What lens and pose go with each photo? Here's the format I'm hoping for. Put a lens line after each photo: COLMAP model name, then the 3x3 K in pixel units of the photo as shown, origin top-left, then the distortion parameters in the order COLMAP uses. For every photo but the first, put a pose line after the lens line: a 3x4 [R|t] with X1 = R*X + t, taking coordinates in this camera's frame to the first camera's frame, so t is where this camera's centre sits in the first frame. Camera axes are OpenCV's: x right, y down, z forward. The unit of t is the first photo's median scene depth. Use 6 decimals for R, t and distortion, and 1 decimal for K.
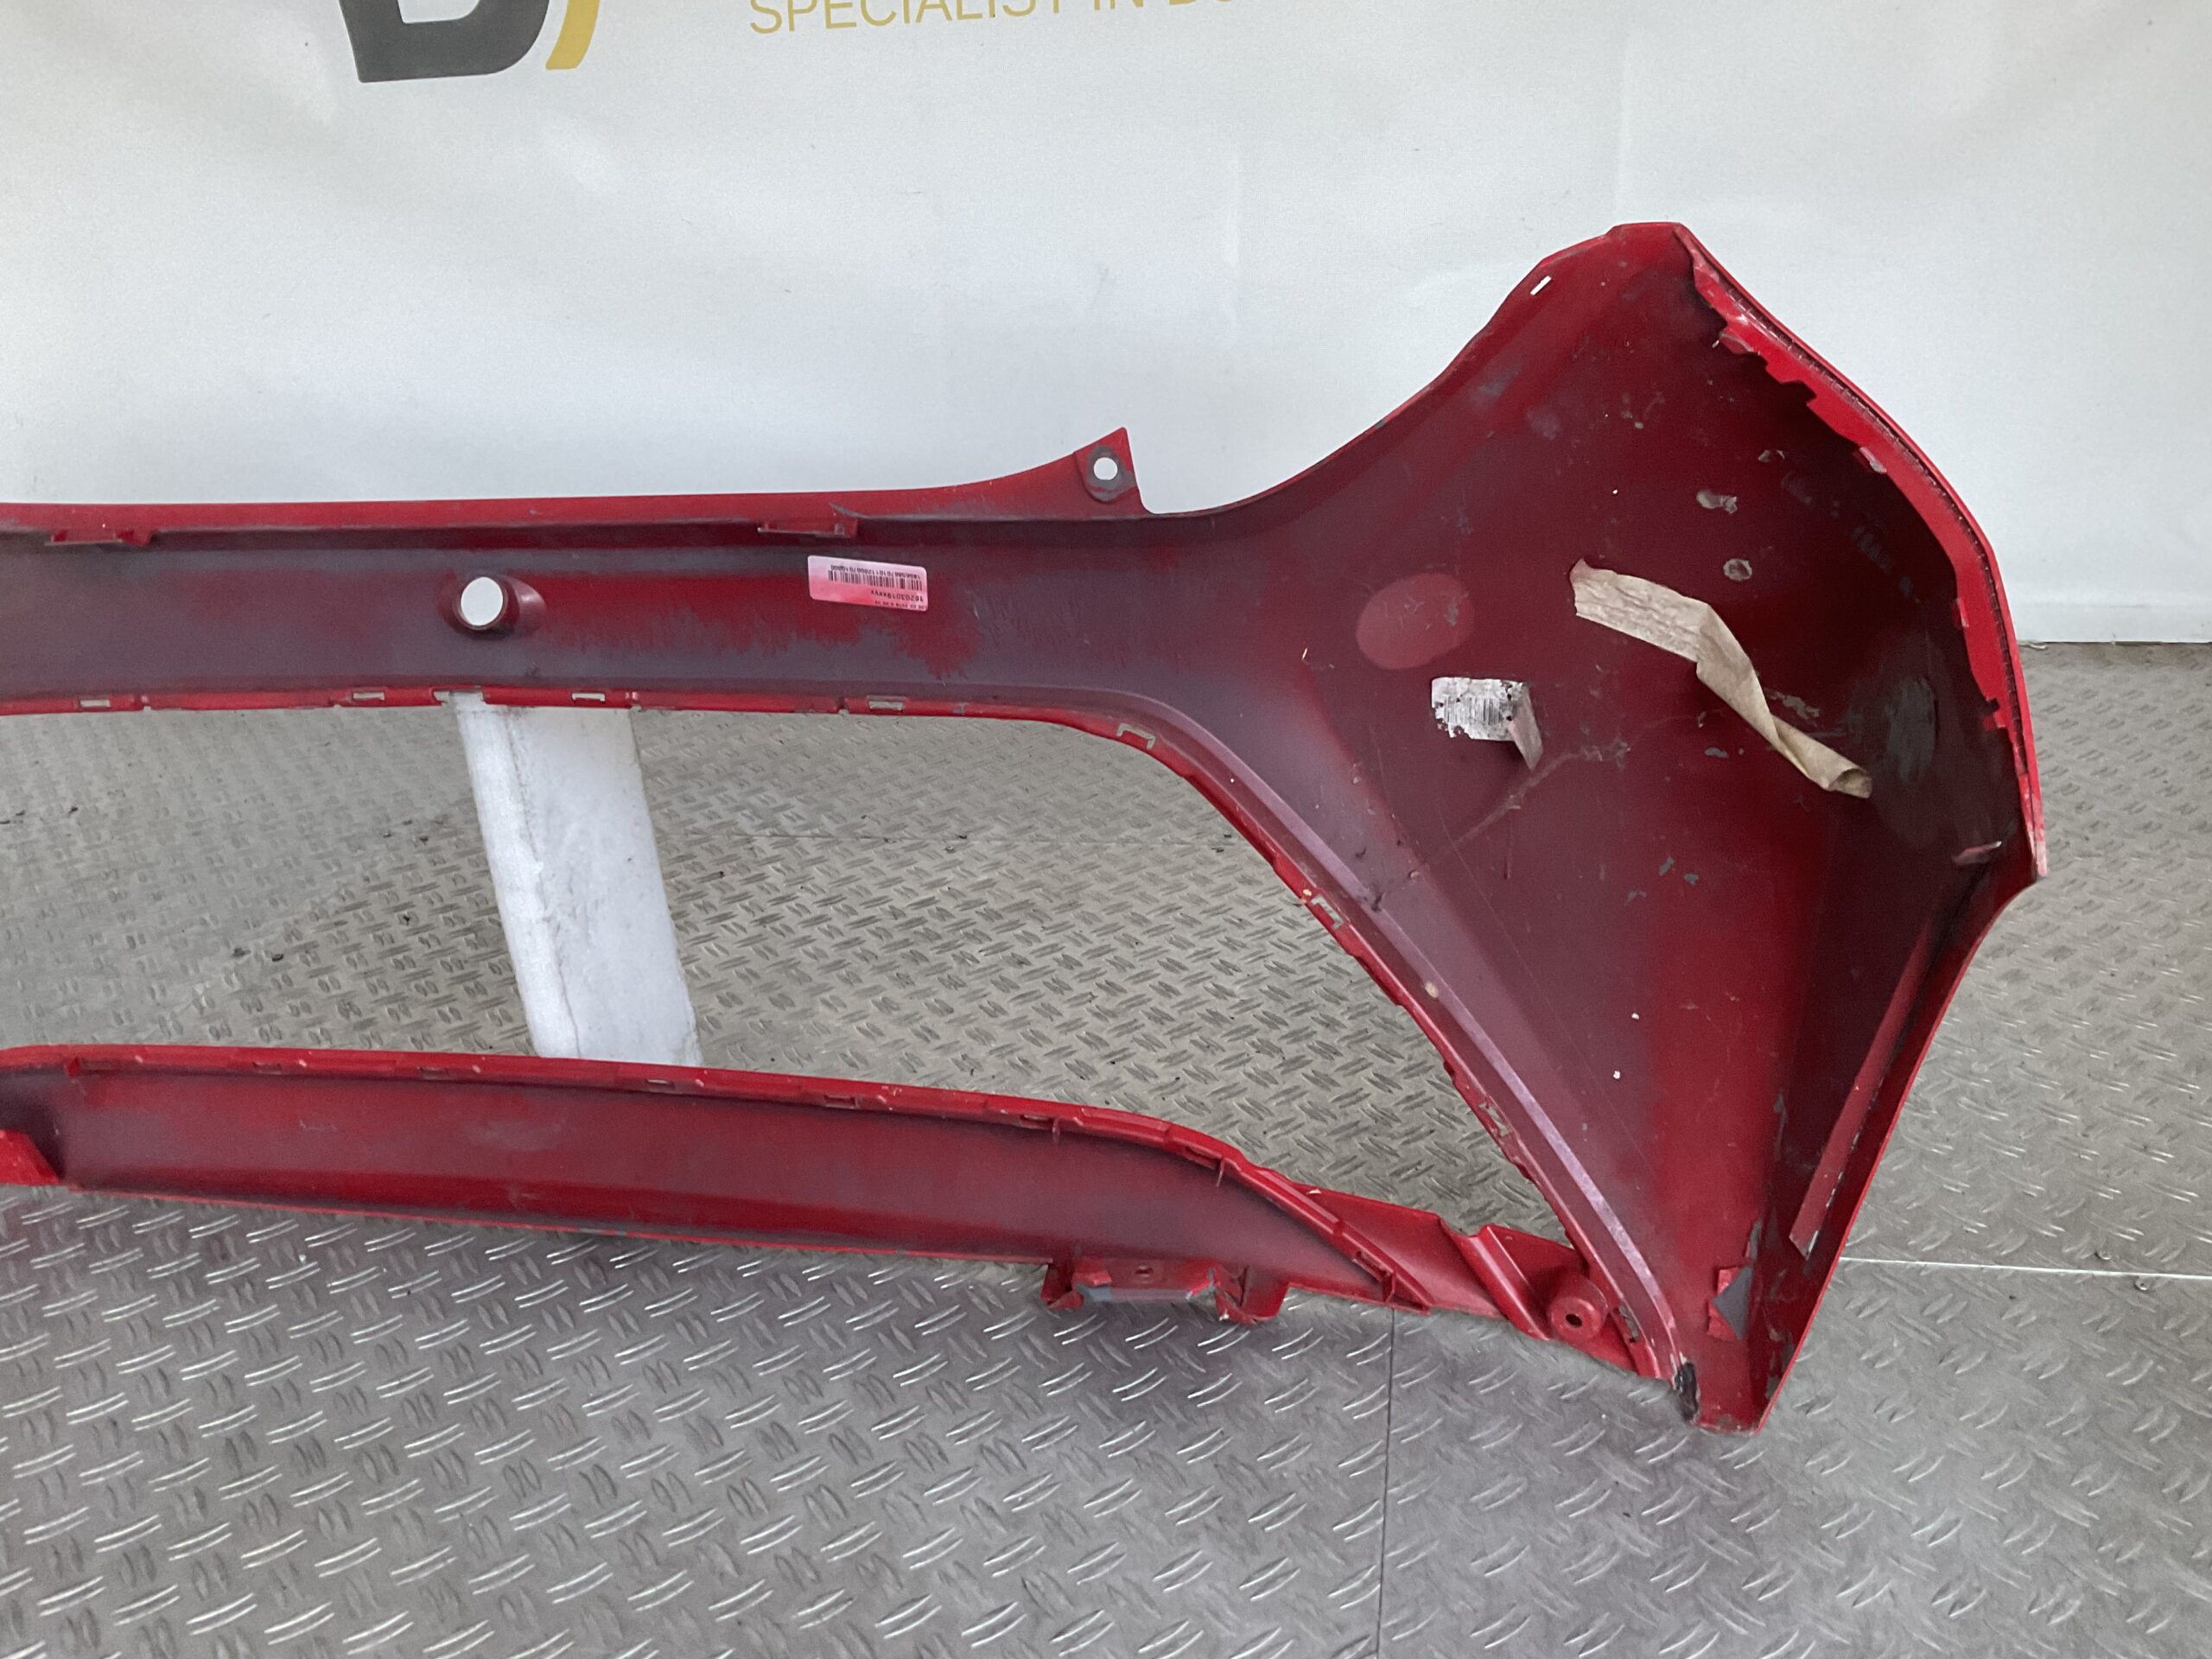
lens RADIAL K [[1900.1, 0, 1109.4], [0, 1900.1, 839.0], [0, 0, 1]] dist [0.059469, -0.103734]
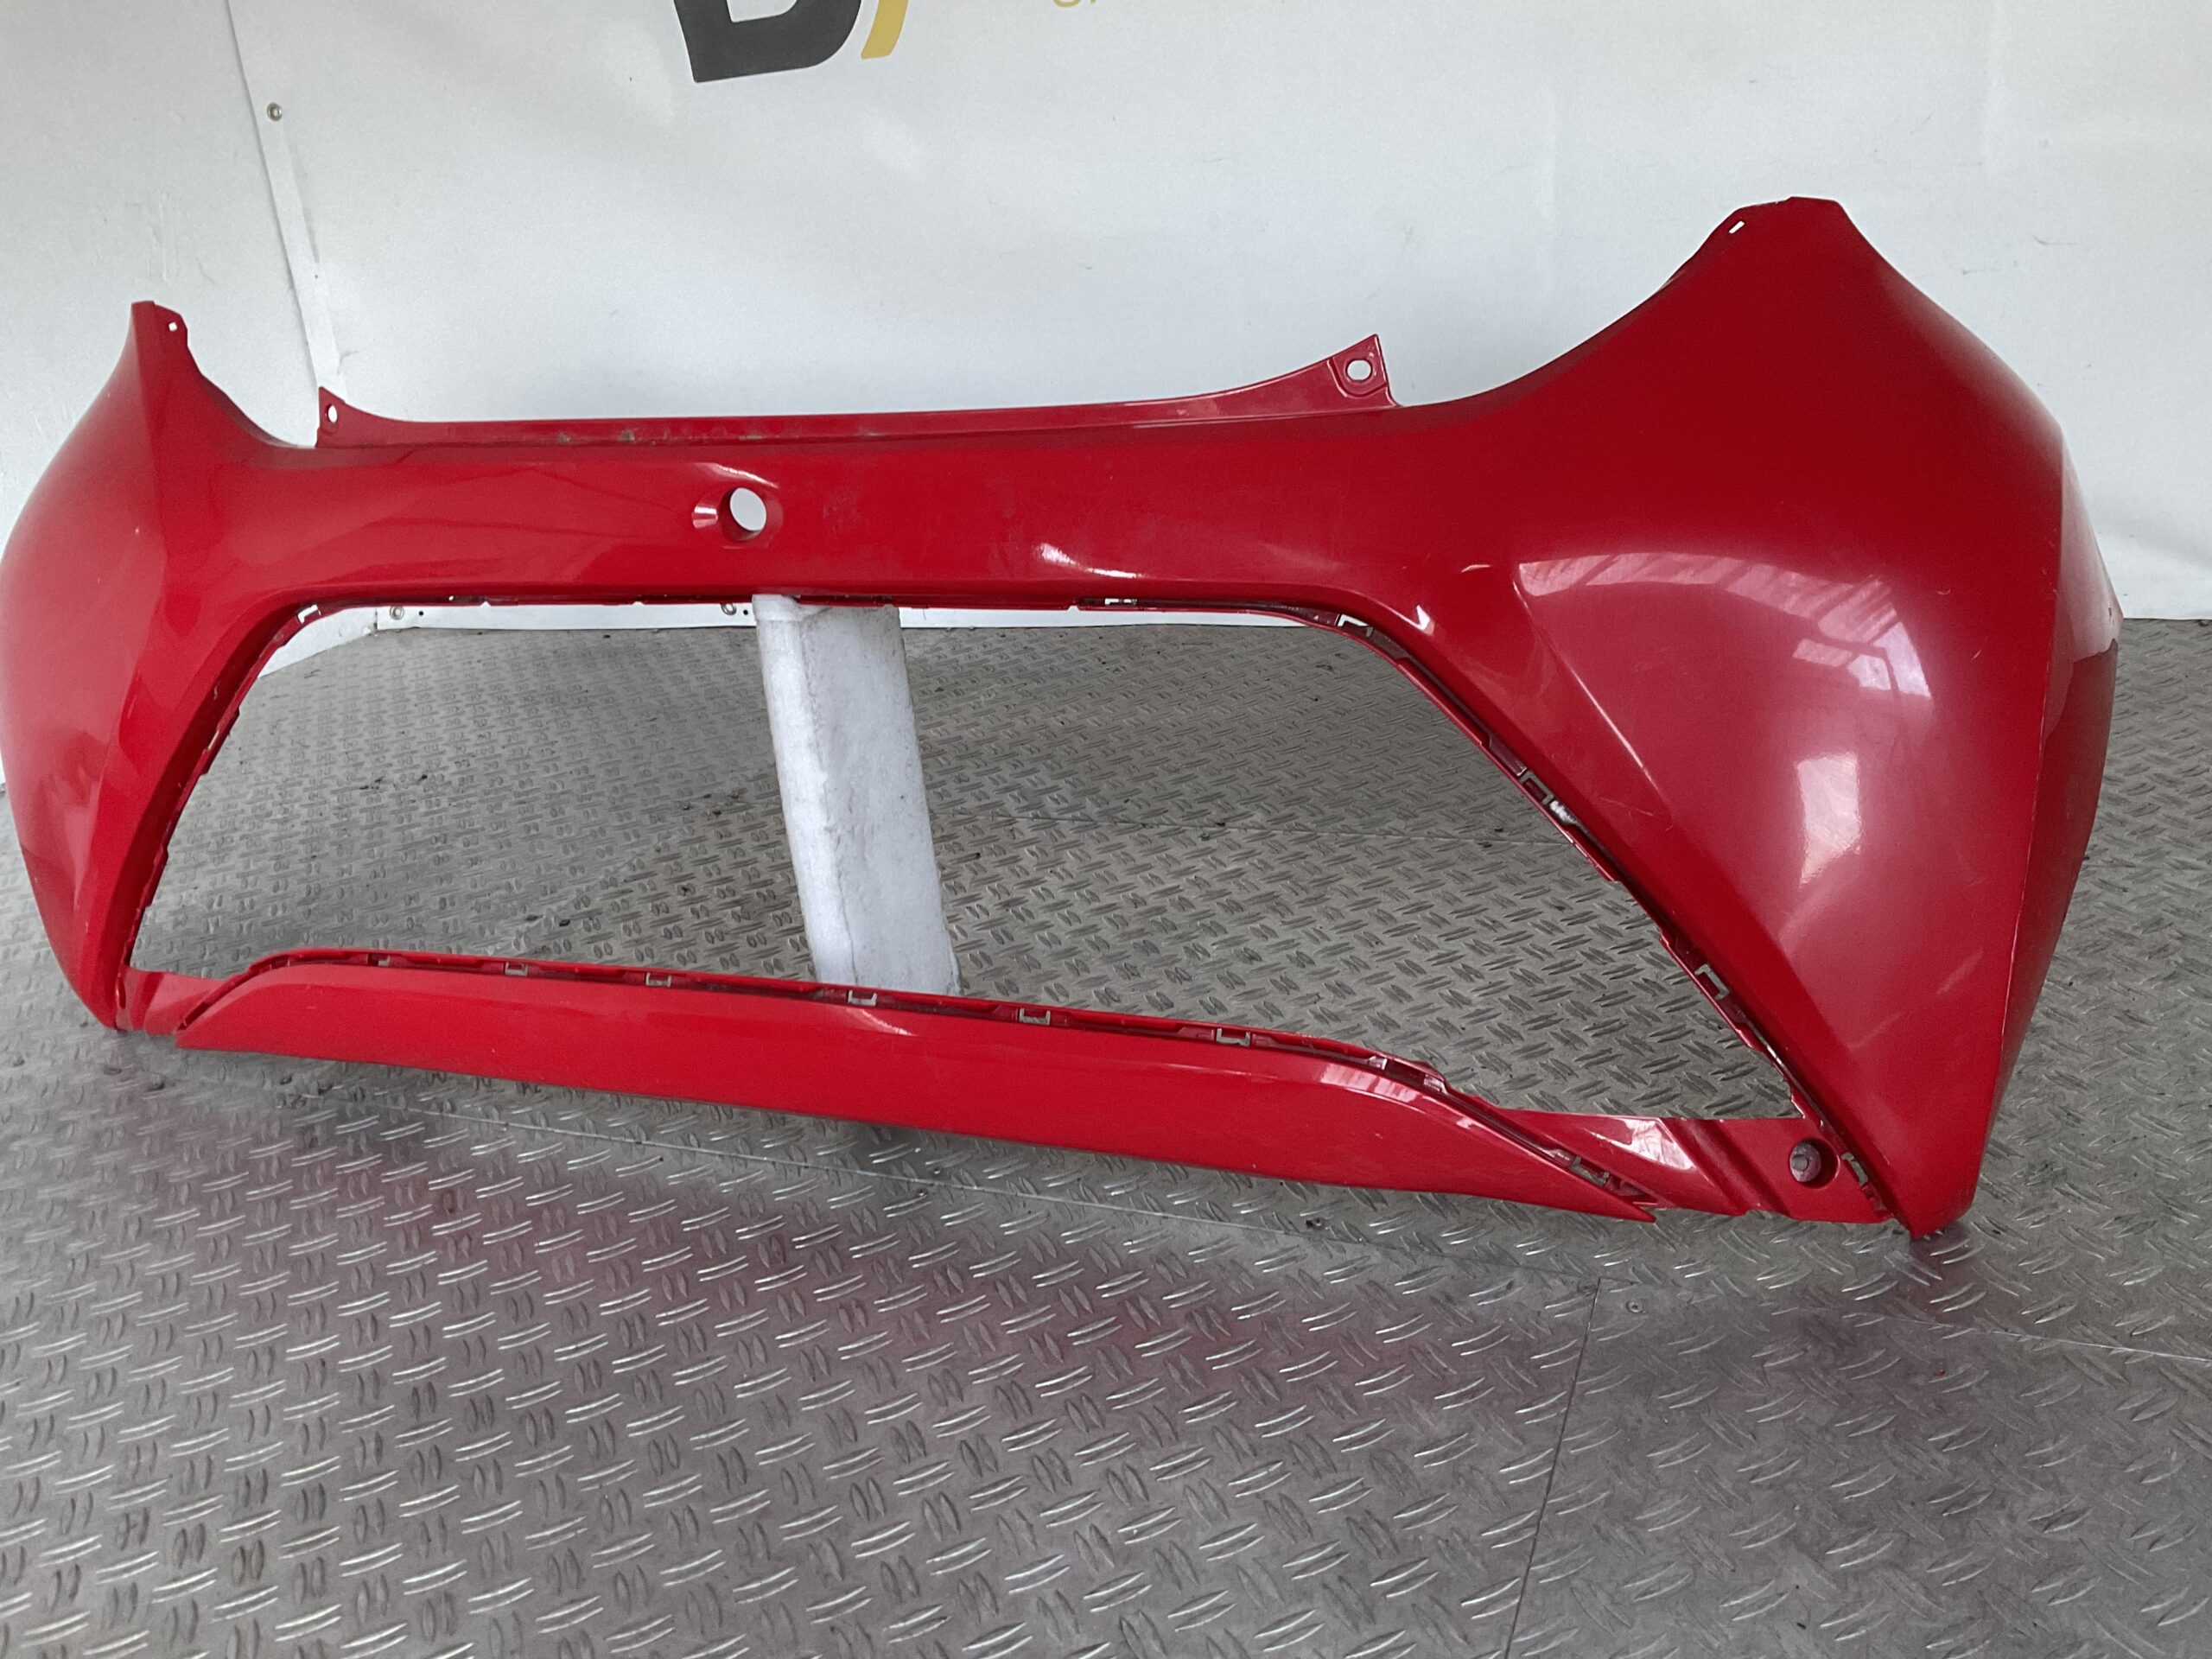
lens RADIAL K [[1900.1, 0, 1090.3], [0, 1900.1, 834.2], [0, 0, 1]] dist [0.059469, -0.103734]
pose [[0.973428, 0.026242, -0.227483, 0.115474], [-0.023699, 0.999622, 0.013902, -0.011520], [0.227762, -0.008141, 0.973683, 0.060198]]
